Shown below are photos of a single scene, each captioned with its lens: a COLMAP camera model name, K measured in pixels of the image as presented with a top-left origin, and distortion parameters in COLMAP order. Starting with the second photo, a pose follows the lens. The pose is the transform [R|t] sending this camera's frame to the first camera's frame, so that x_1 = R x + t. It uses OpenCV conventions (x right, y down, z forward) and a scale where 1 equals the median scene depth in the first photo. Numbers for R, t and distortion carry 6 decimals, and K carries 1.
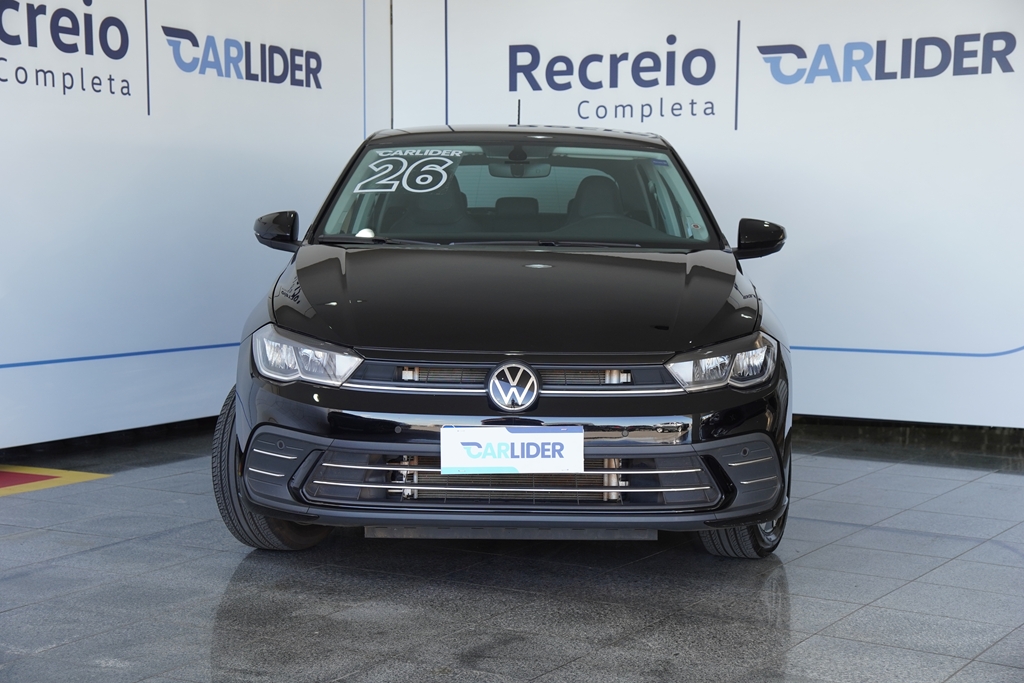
lens RADIAL K [[1687.9, 0, 511.9], [0, 1687.9, 341.8], [0, 0, 1]] dist [0.288563, 0.000000]
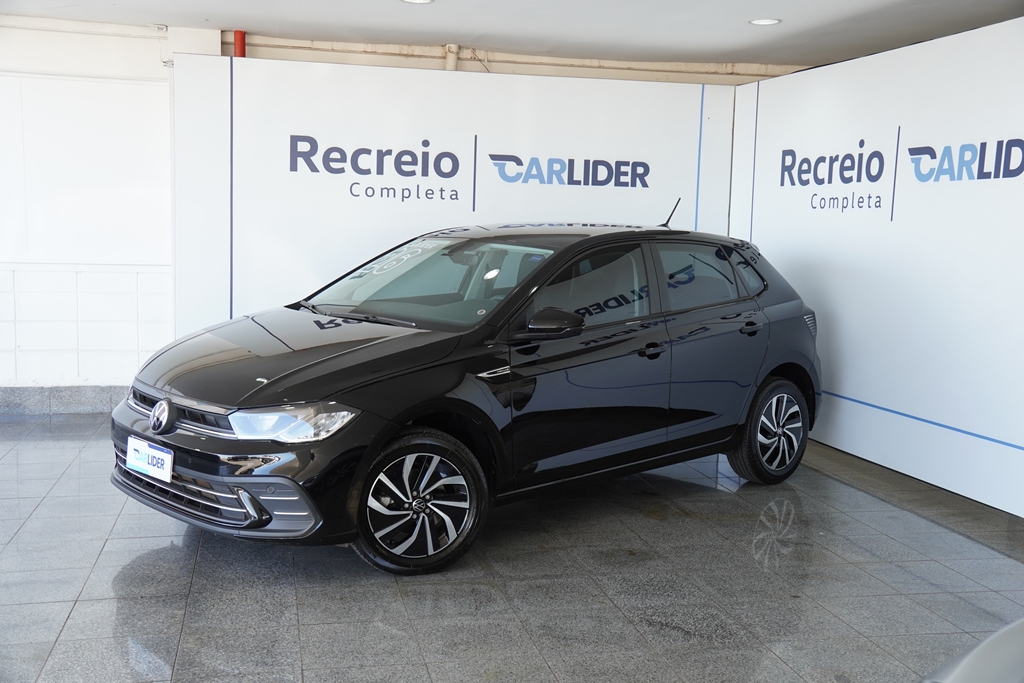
lens RADIAL K [[1092.8, 0, 508.7], [0, 1092.8, 335.5], [0, 0, 1]] dist [0.013658, 0.000000]
pose [[0.679207, 0.087686, -0.728690, 0.571390], [-0.077835, 0.995844, 0.047283, -0.071910], [0.729808, 0.024603, 0.683209, 0.359440]]
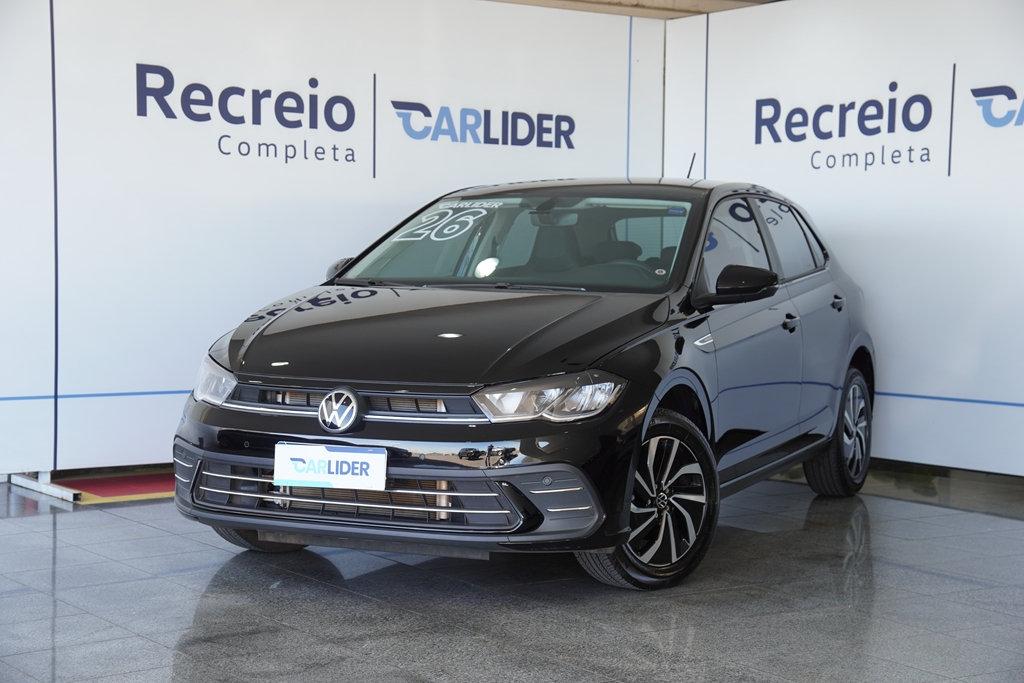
lens RADIAL K [[1691.8, 0, 510.8], [0, 1691.8, 319.9], [0, 0, 1]] dist [0.321809, 0.000000]
pose [[0.906057, 0.014617, -0.422902, 0.369122], [-0.034296, 0.998652, -0.038963, 0.004154], [0.421763, 0.049807, 0.905337, 0.014431]]
